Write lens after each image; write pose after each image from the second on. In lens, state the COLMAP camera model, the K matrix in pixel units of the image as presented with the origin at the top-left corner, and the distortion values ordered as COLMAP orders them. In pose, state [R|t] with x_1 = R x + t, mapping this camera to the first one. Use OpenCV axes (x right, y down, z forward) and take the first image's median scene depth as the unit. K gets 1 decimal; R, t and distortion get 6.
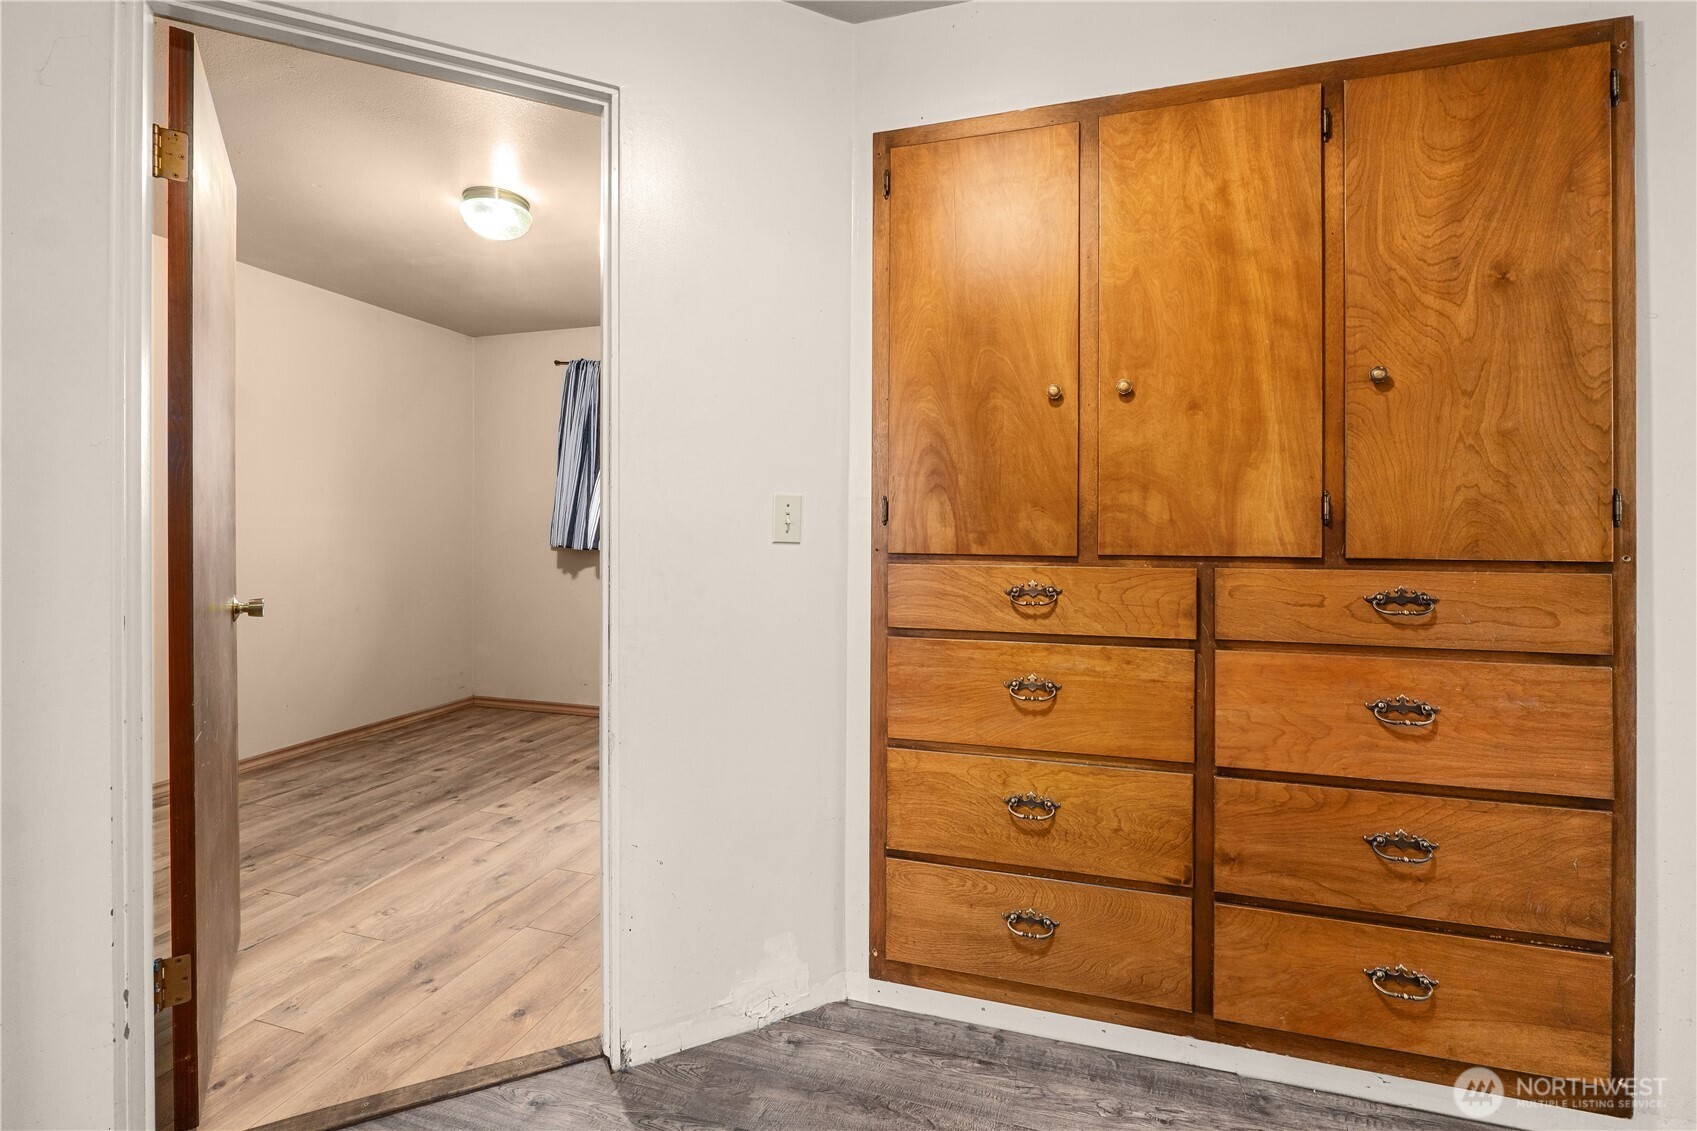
lens RADIAL K [[723.2, 0, 853.8], [0, 723.2, 534.8], [0, 0, 1]] dist [-0.008915, 0.000999]
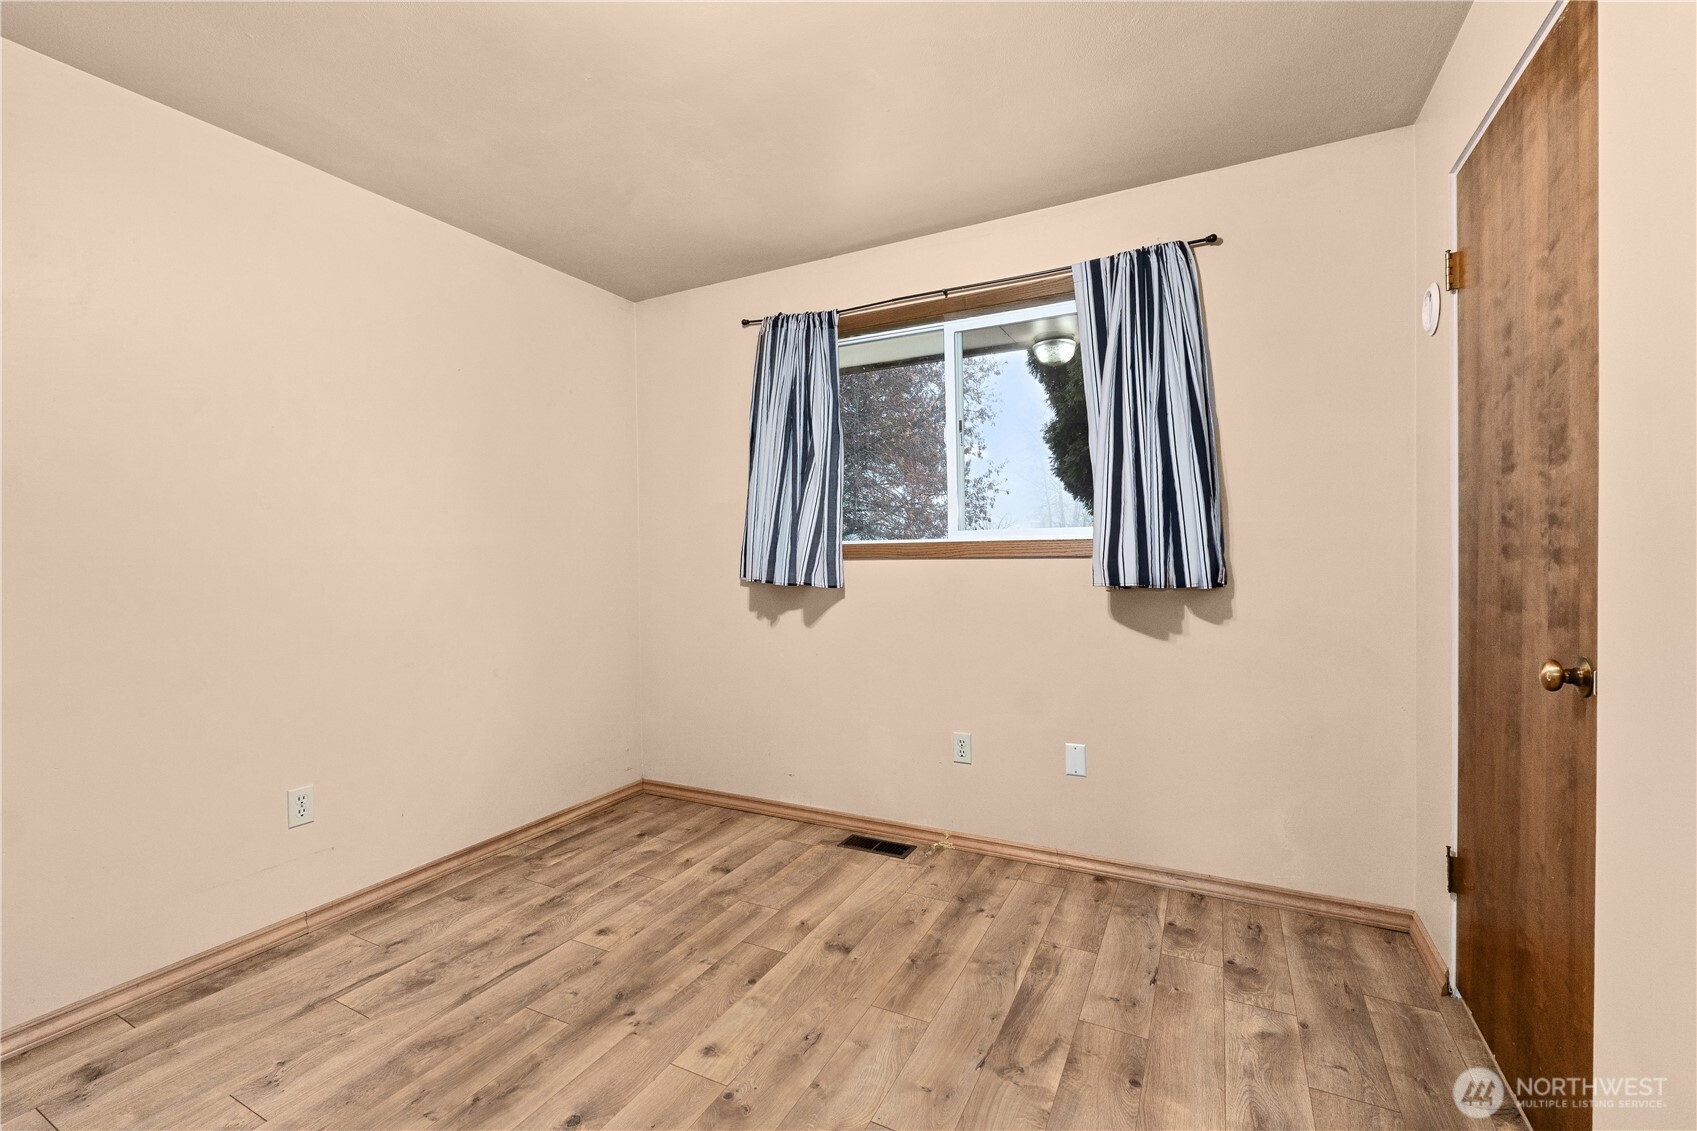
lens RADIAL K [[723.2, 0, 847.7], [0, 723.2, 567.2], [0, 0, 1]] dist [-0.008915, 0.000999]
pose [[0.982263, -0.013143, -0.187046, -0.208606], [0.015252, 0.999835, 0.009842, -0.003327], [0.186886, -0.012520, 0.982302, 0.363077]]
